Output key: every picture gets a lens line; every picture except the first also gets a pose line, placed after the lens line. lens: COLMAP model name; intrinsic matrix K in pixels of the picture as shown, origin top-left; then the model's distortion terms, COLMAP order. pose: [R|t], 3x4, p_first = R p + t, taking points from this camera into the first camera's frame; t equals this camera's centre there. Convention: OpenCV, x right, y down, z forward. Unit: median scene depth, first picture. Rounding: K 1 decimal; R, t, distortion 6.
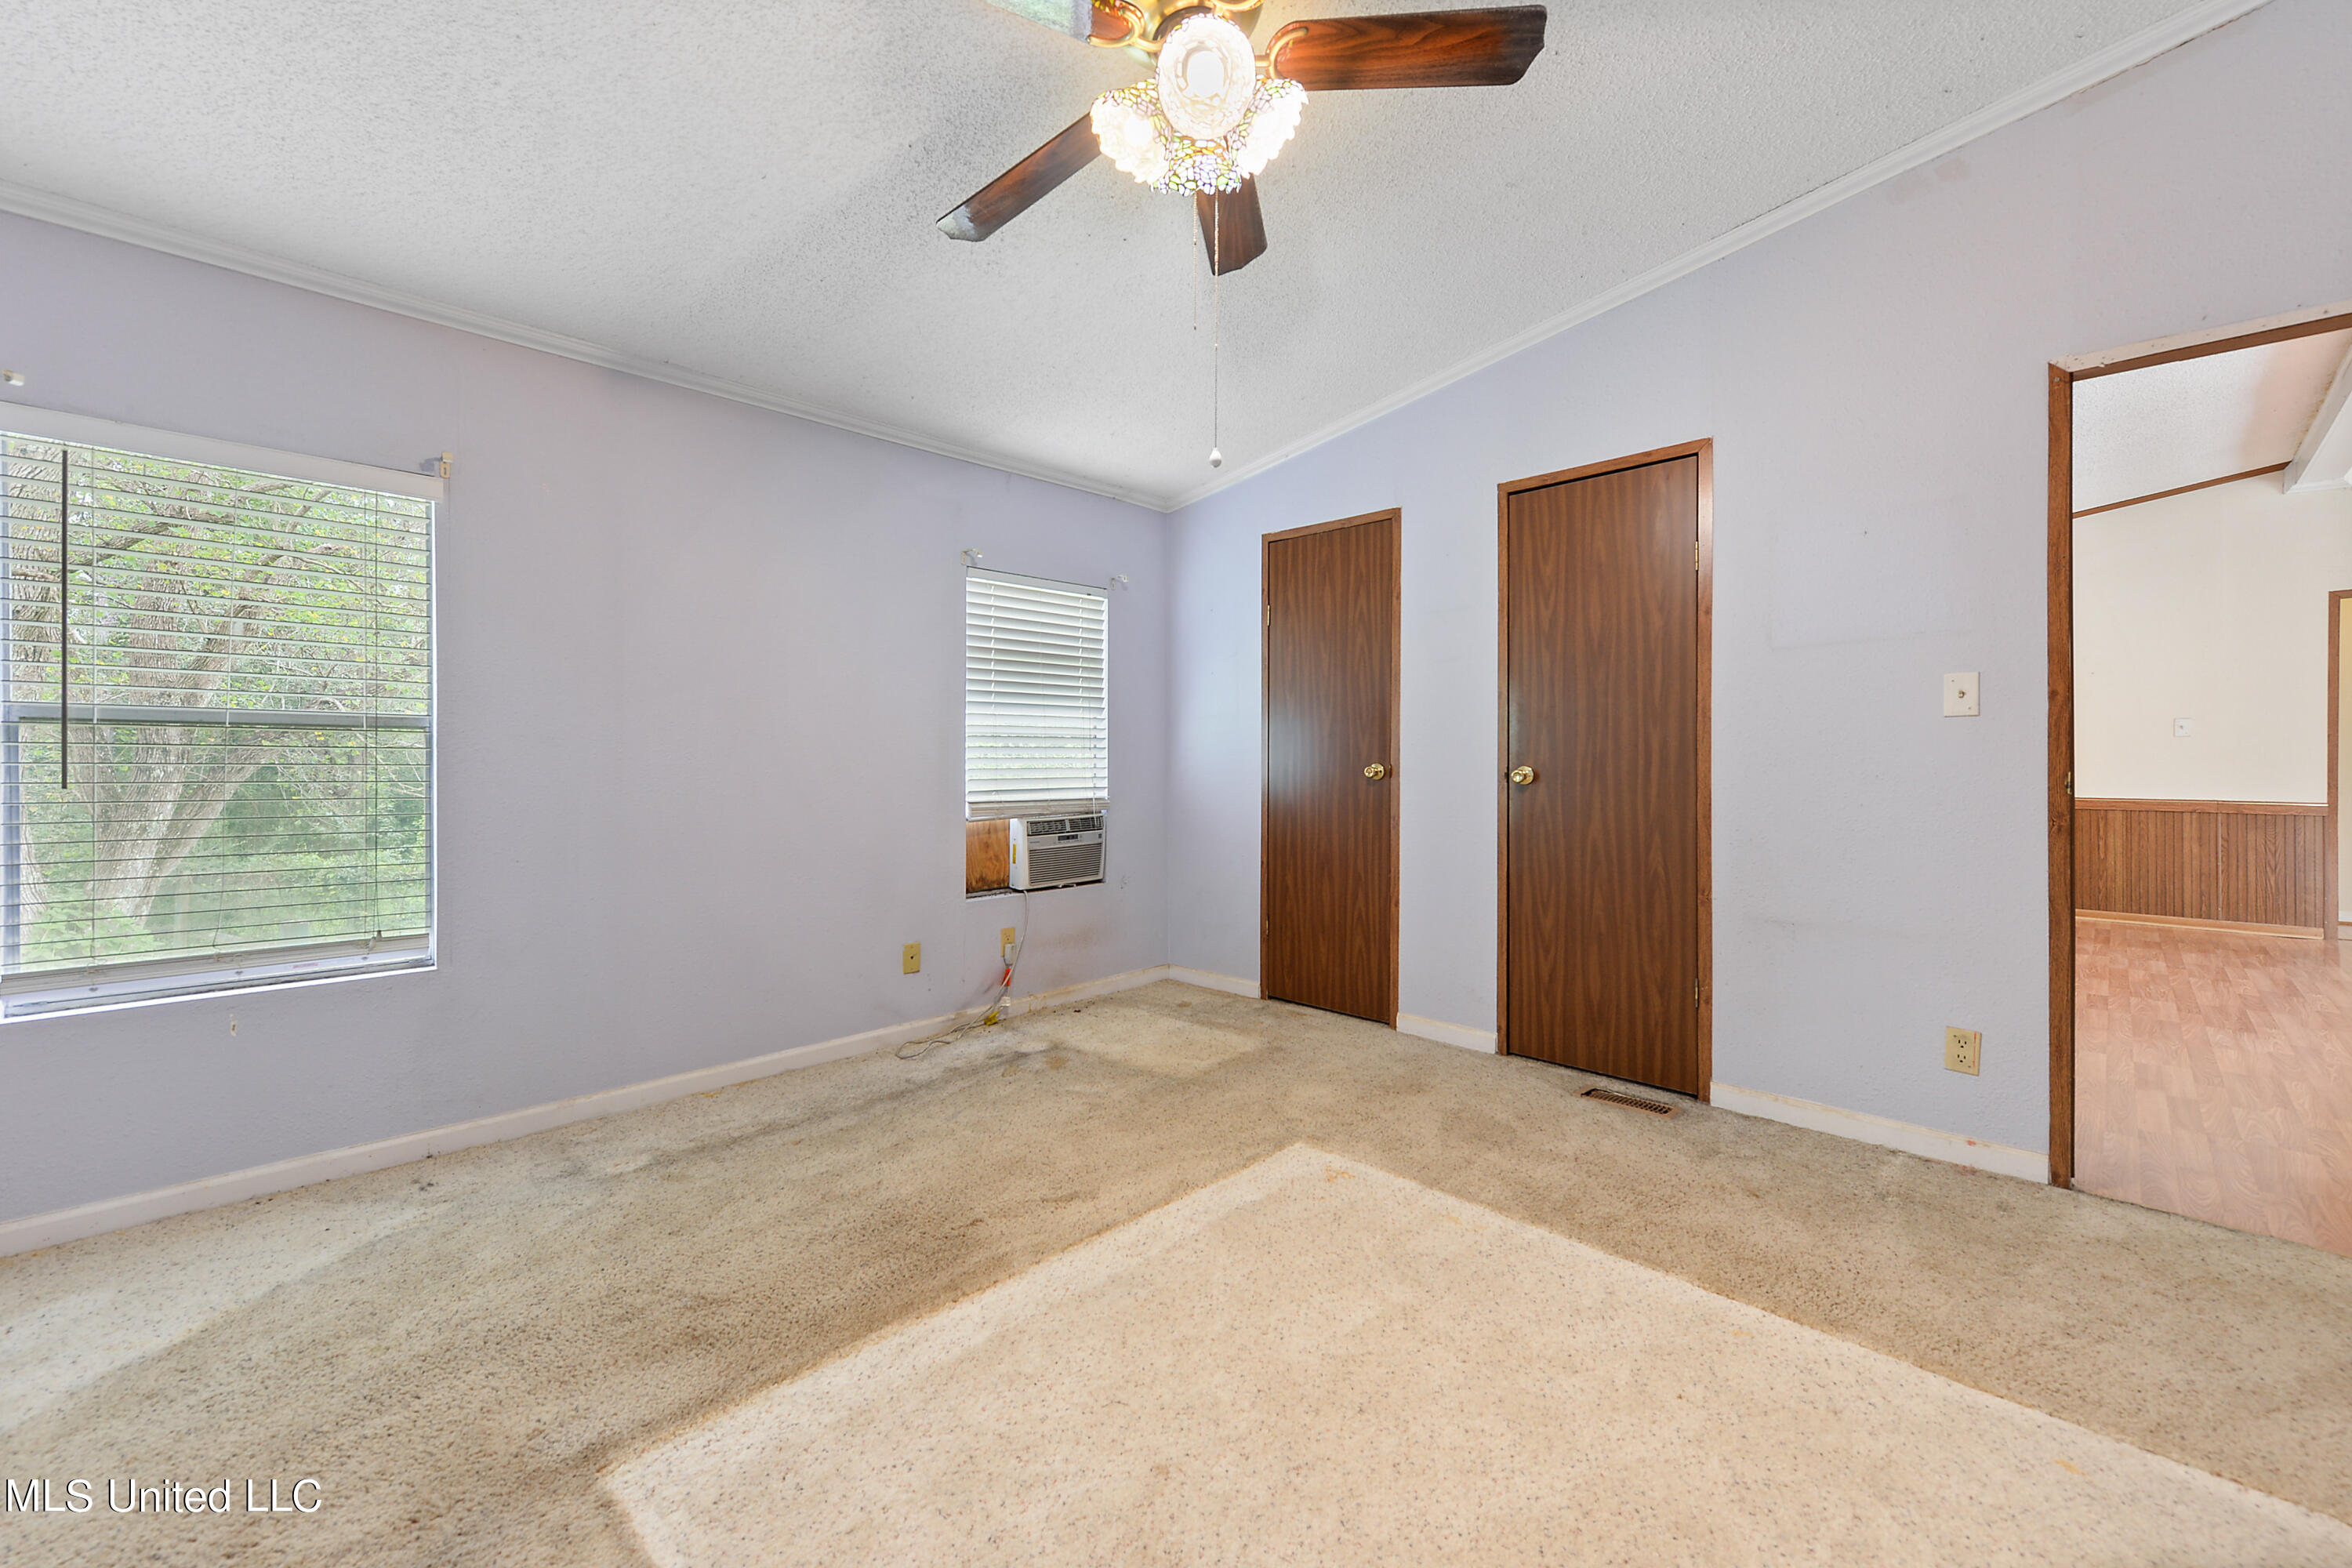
lens RADIAL K [[943.9, 0, 1174.2], [0, 943.9, 762.3], [0, 0, 1]] dist [0.001065, 0.000027]
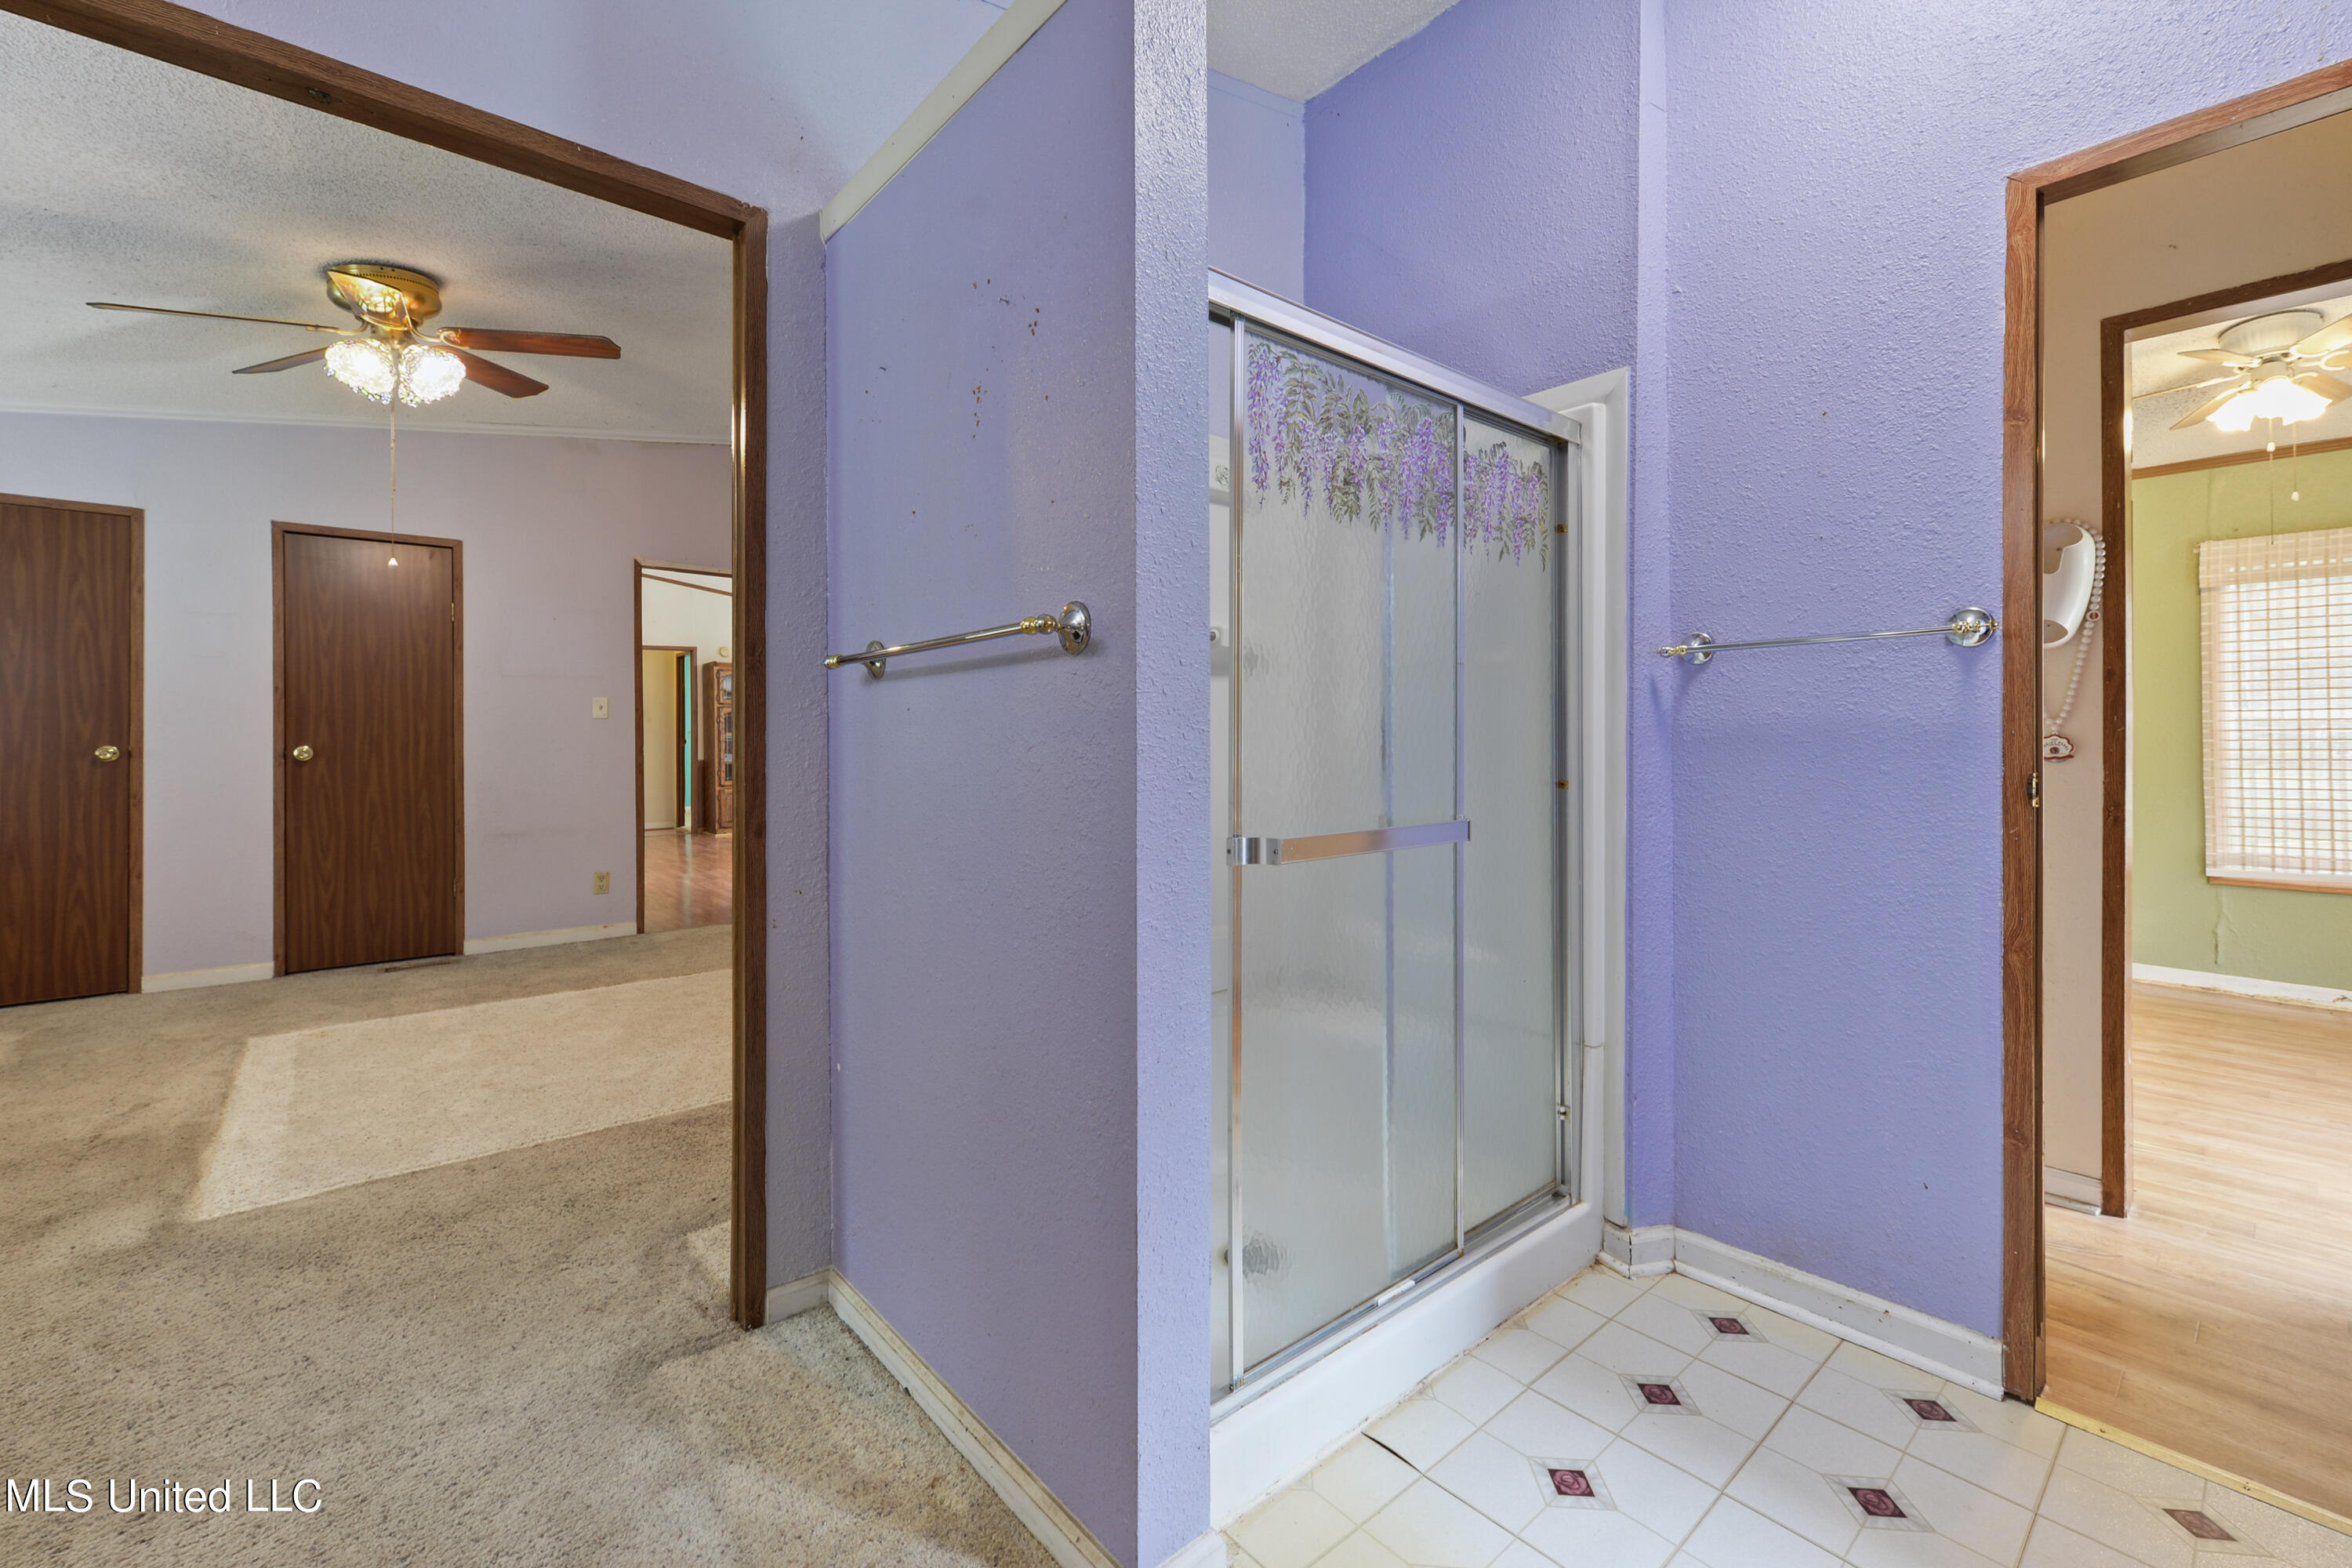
lens RADIAL K [[984.8, 0, 1173.4], [0, 984.8, 739.0], [0, 0, 1]] dist [0.001094, -0.000186]
pose [[0.076087, -0.005288, 0.997087, -0.887213], [0.004987, 0.999975, 0.004923, -0.006790], [-0.997089, 0.004597, 0.076112, -0.292510]]
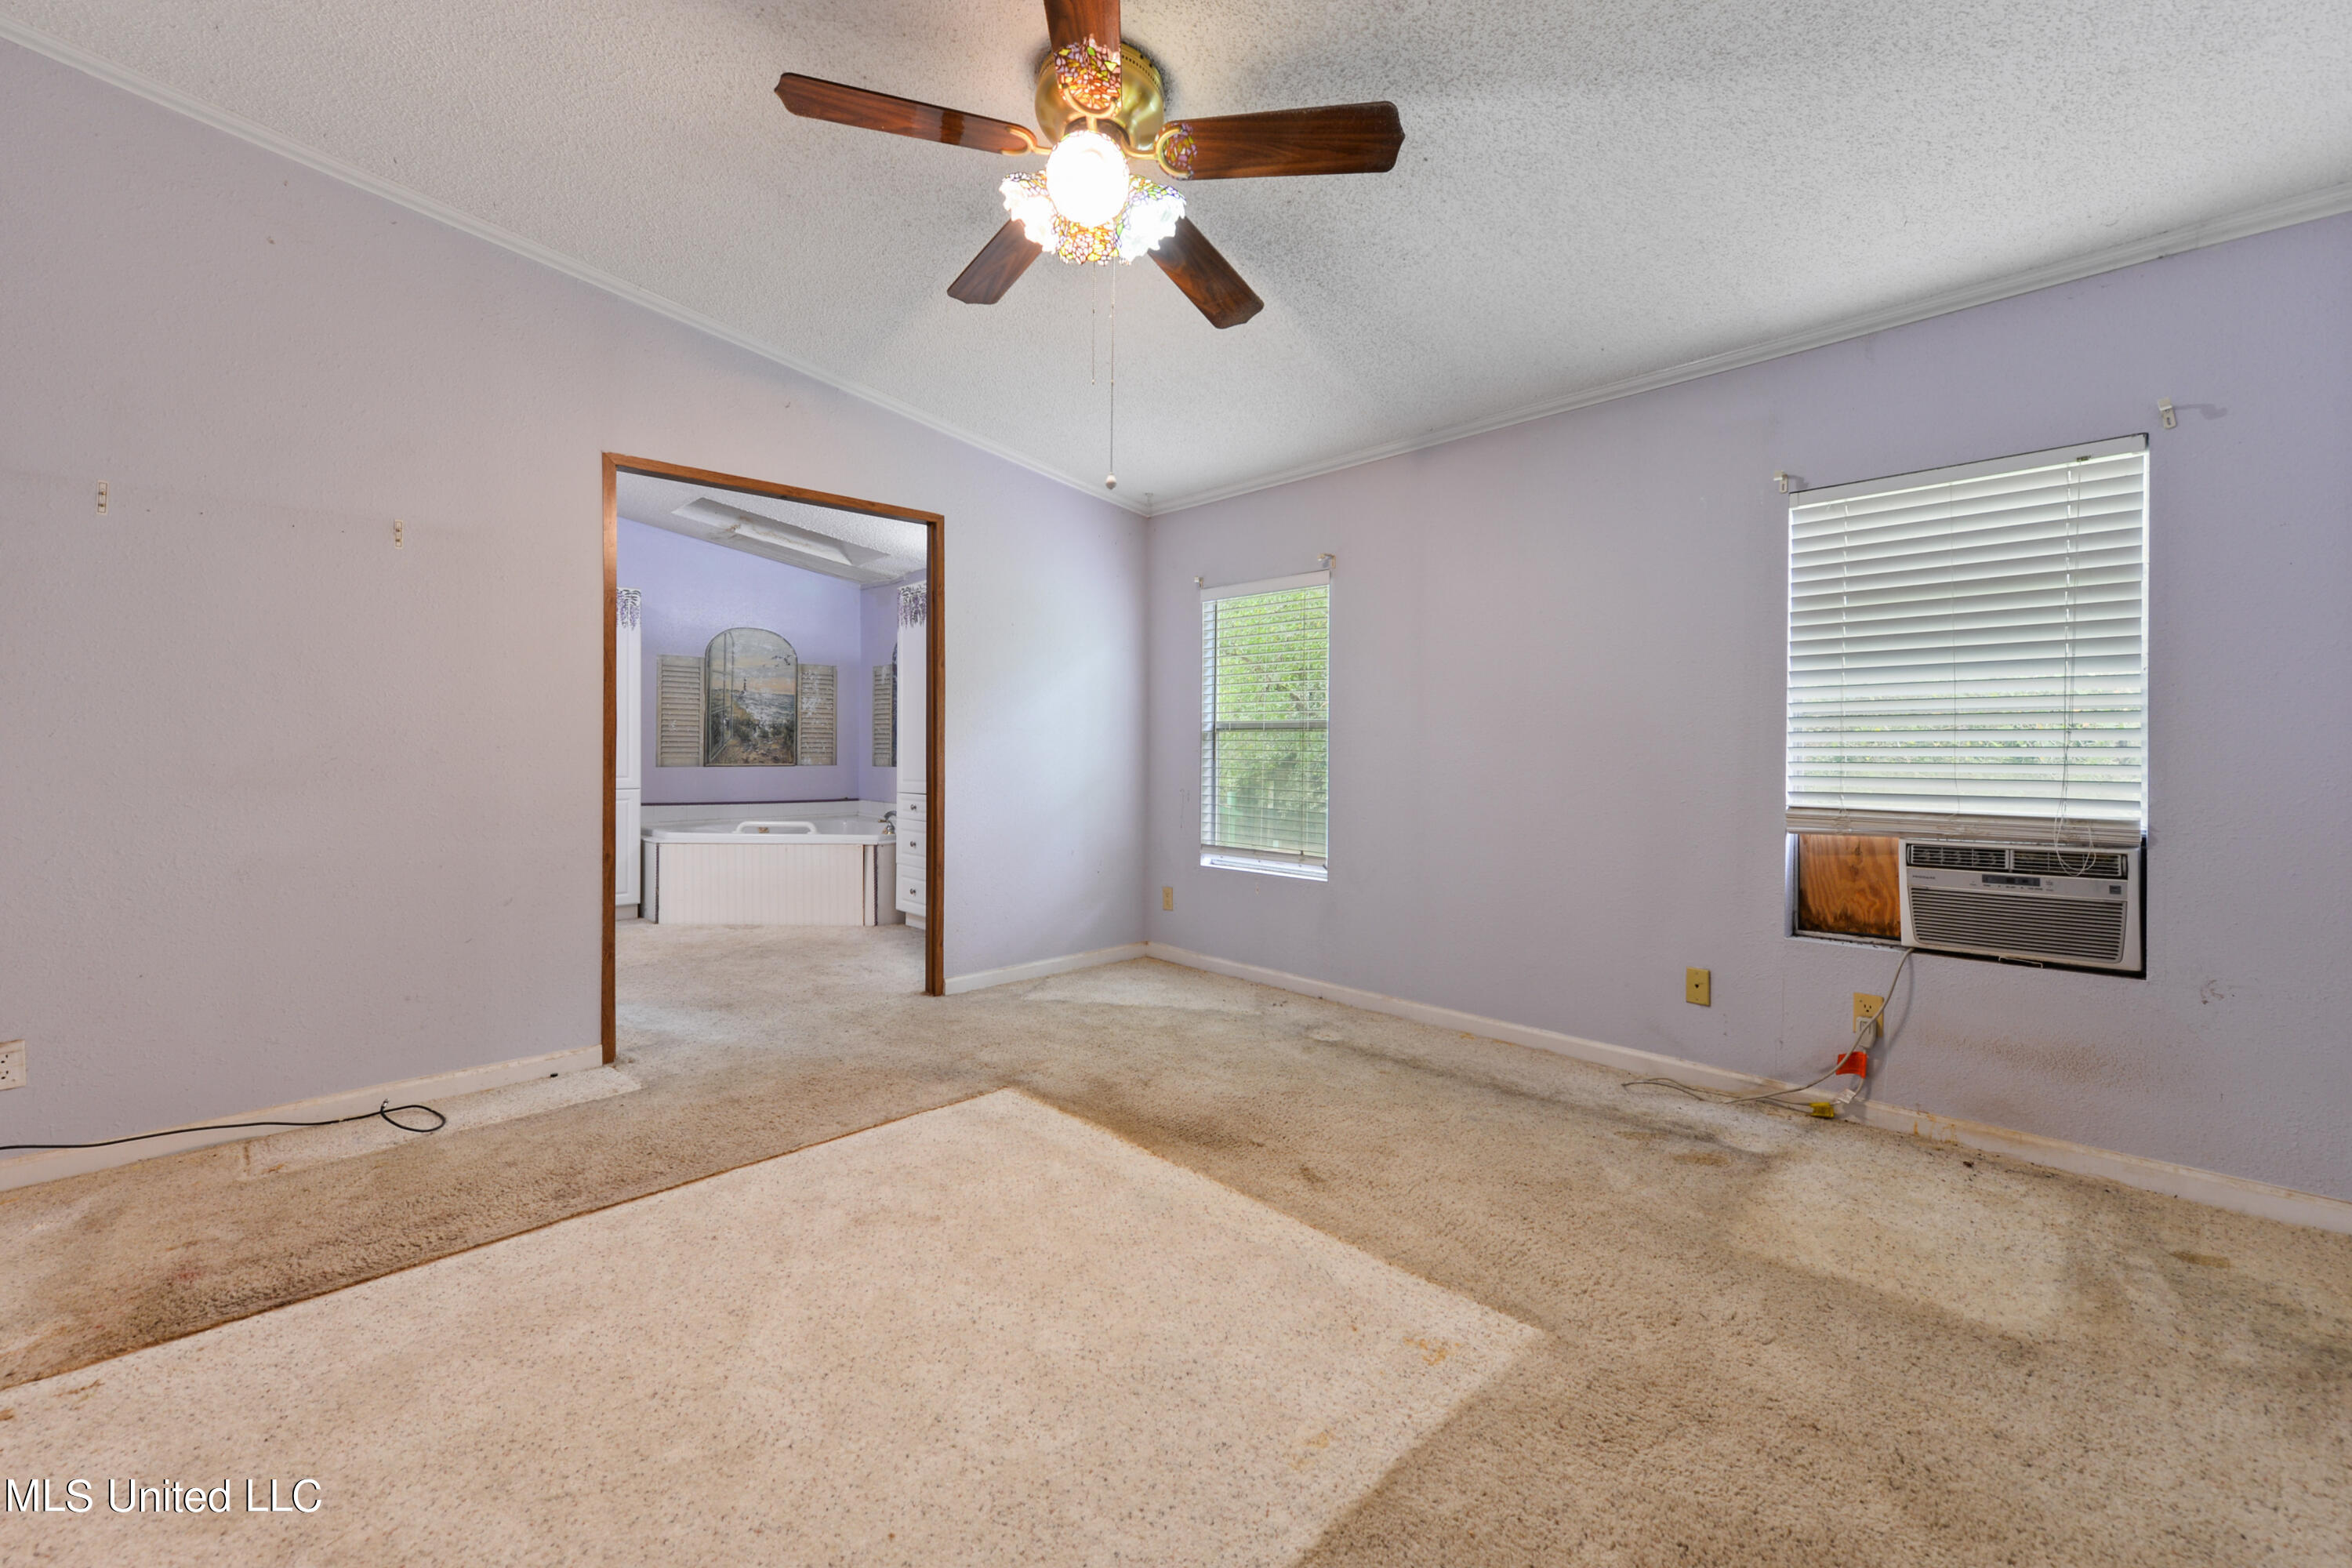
lens RADIAL K [[984.8, 0, 1173.4], [0, 984.8, 739.0], [0, 0, 1]] dist [0.001094, -0.000186]
pose [[-0.036722, -0.007158, -0.999300, 0.680308], [-0.004272, 0.999966, -0.007006, -0.004158], [0.999316, 0.004011, -0.036752, 0.627693]]
